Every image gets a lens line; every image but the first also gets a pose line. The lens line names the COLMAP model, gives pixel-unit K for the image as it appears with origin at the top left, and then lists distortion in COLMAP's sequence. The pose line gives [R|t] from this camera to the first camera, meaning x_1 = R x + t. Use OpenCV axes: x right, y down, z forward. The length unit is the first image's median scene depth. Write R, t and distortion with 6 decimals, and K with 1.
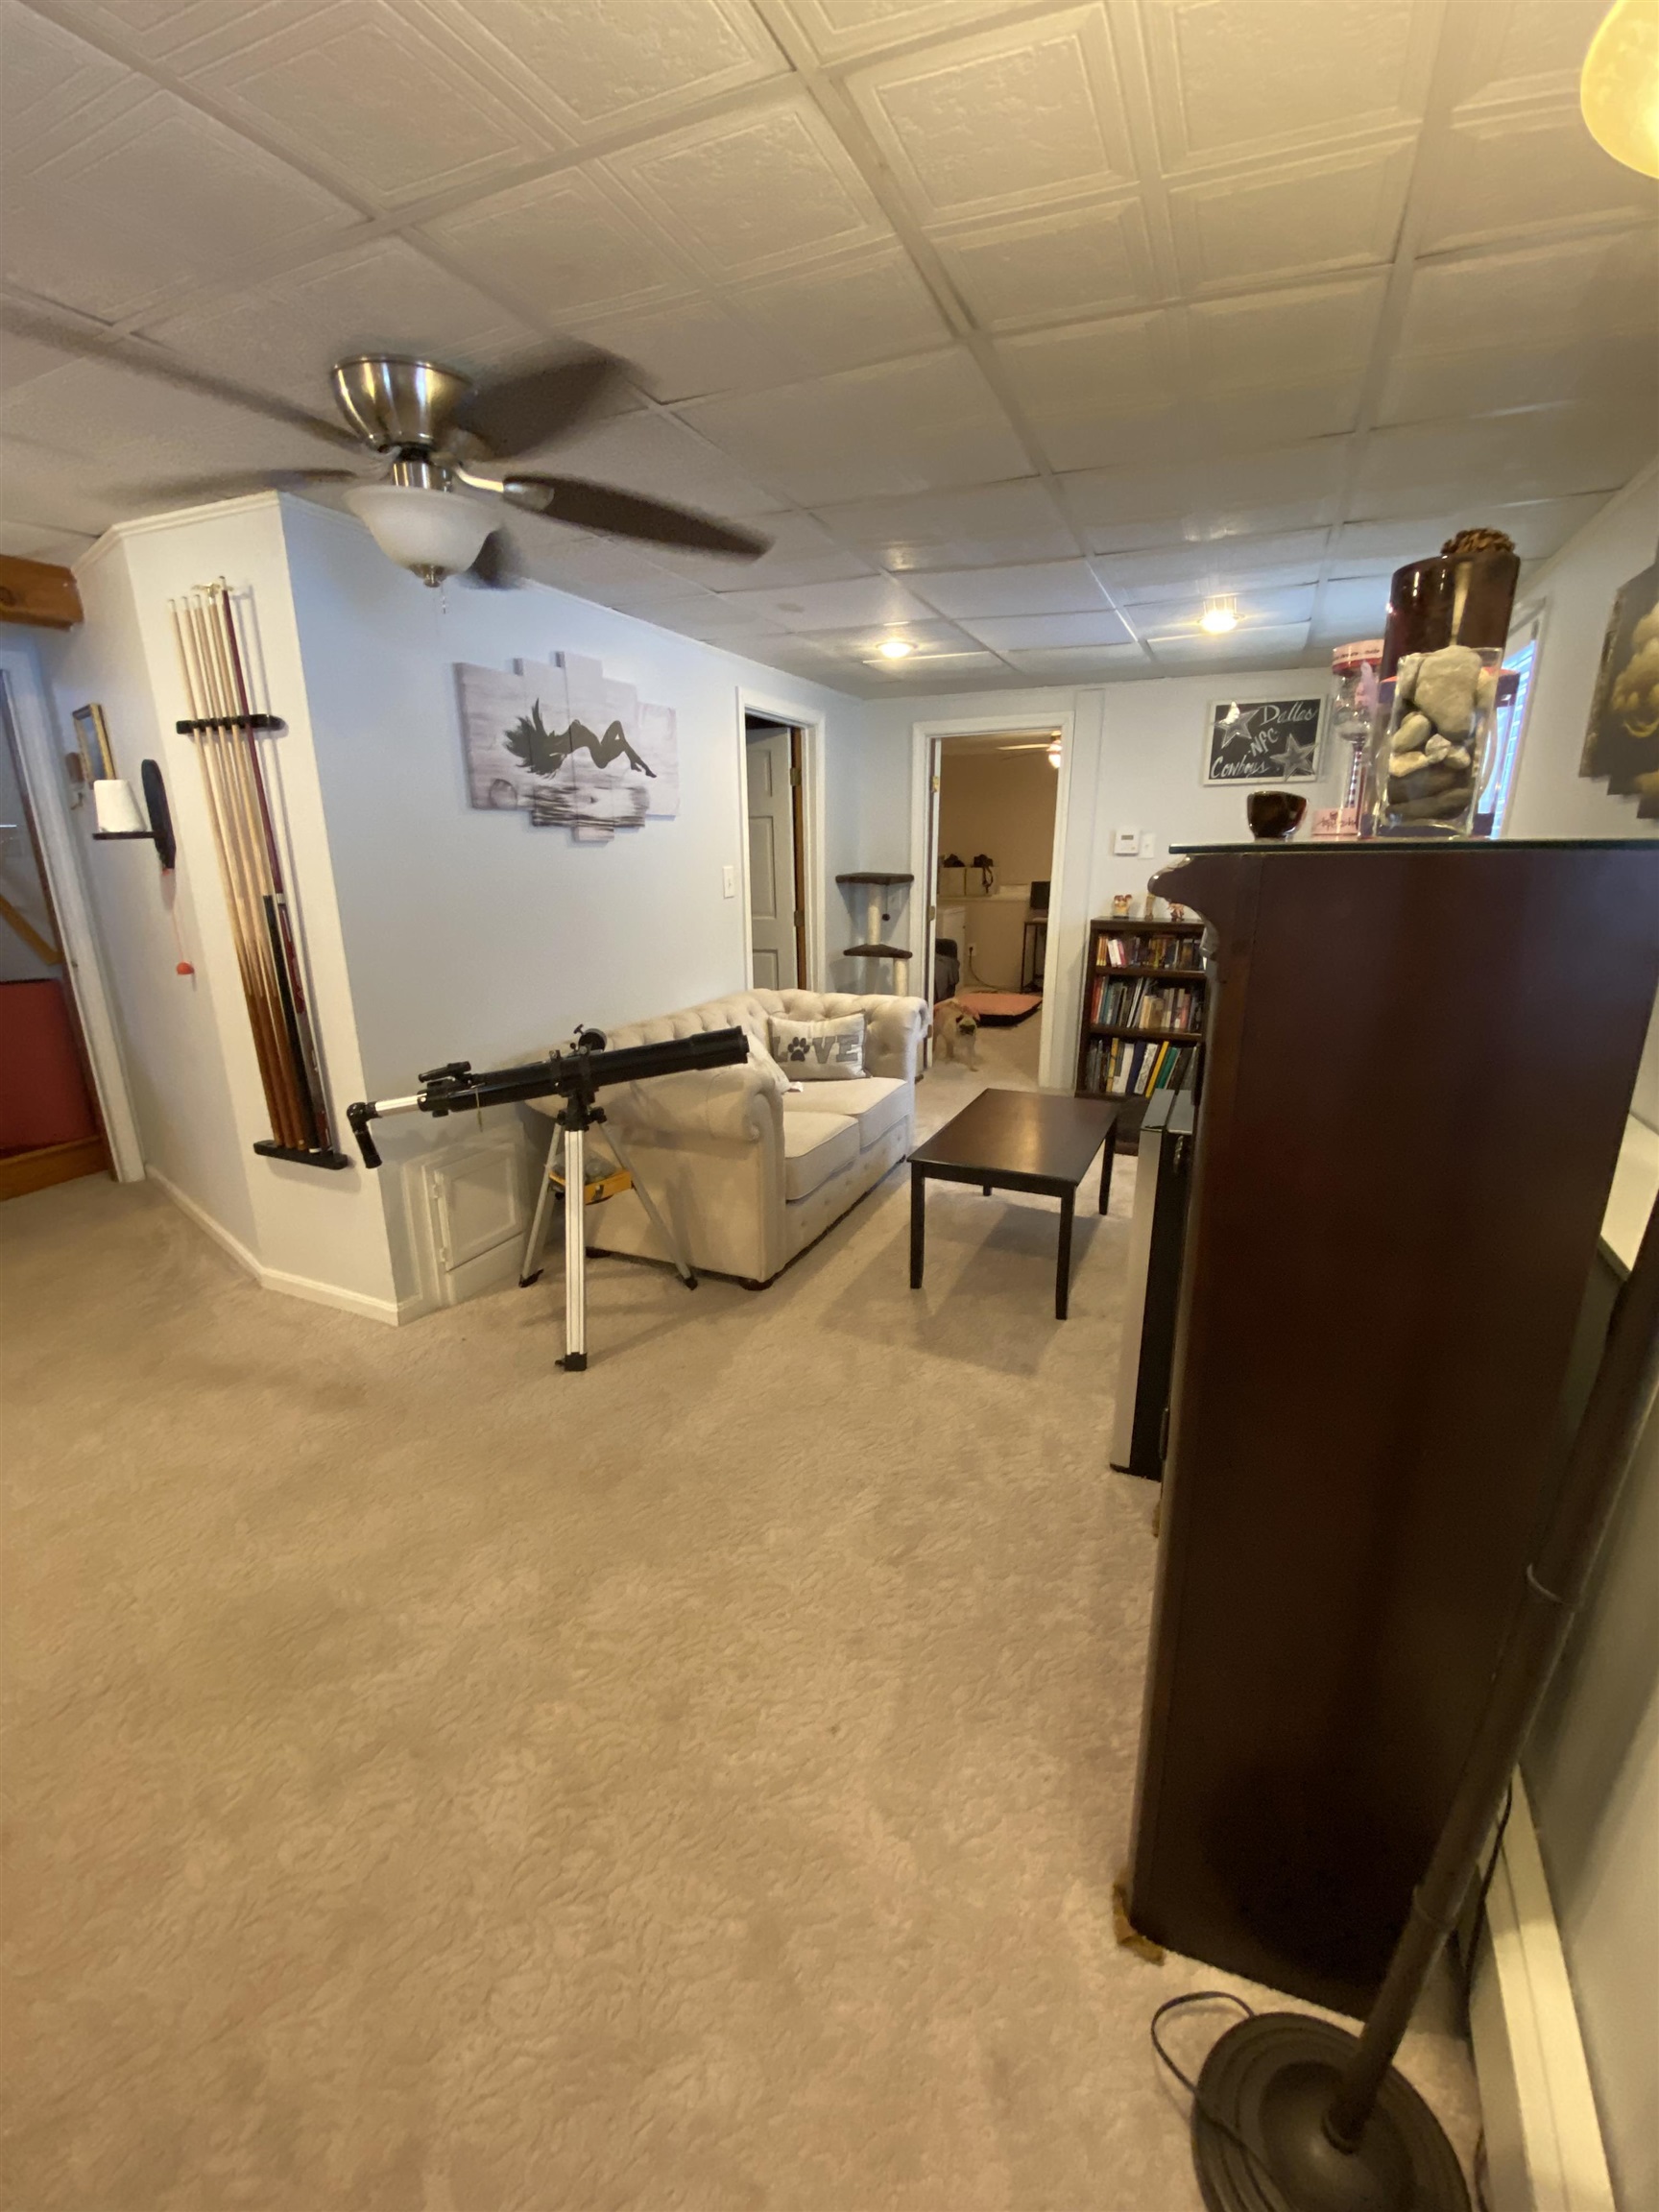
lens RADIAL K [[916.3, 0, 822.8], [0, 916.3, 1116.5], [0, 0, 1]] dist [-0.003529, -0.000468]
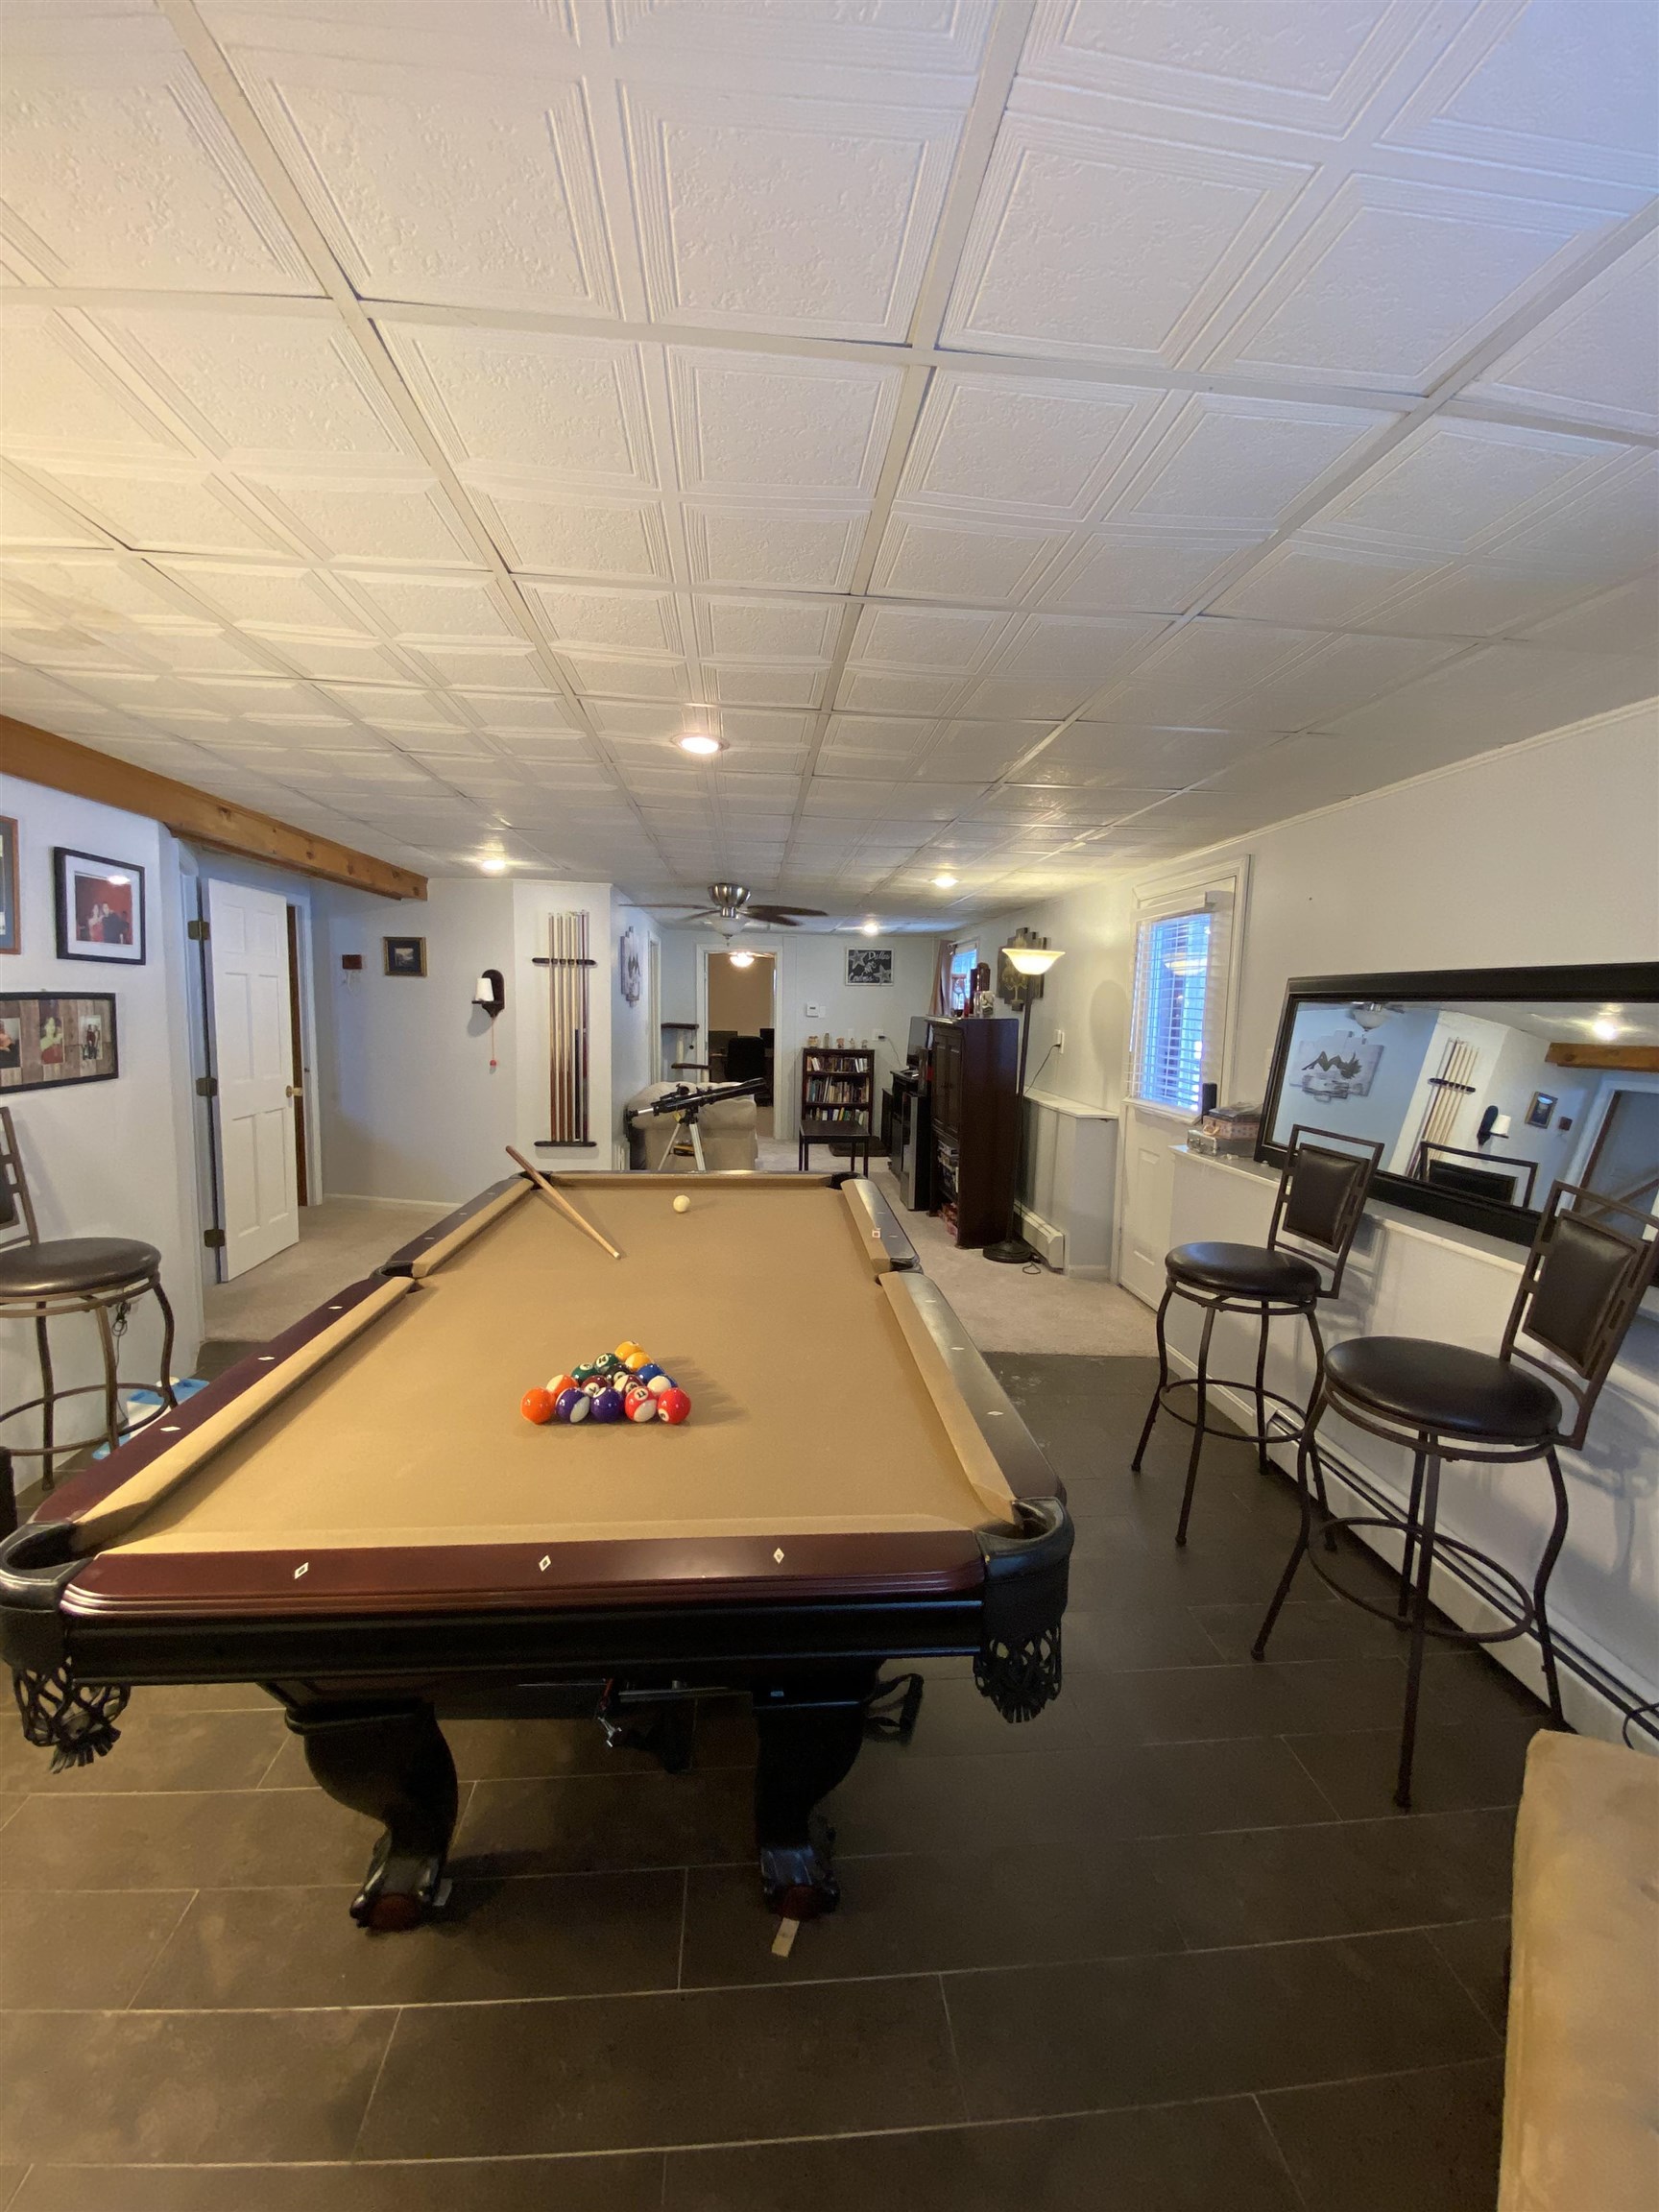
lens RADIAL K [[916.3, 0, 828.6], [0, 916.3, 1102.3], [0, 0, 1]] dist [-0.003529, -0.000468]
pose [[0.869524, -0.024272, 0.493294, -0.667237], [0.109145, 0.983541, -0.143995, 0.199524], [-0.481680, 0.179048, 0.857861, -0.736021]]
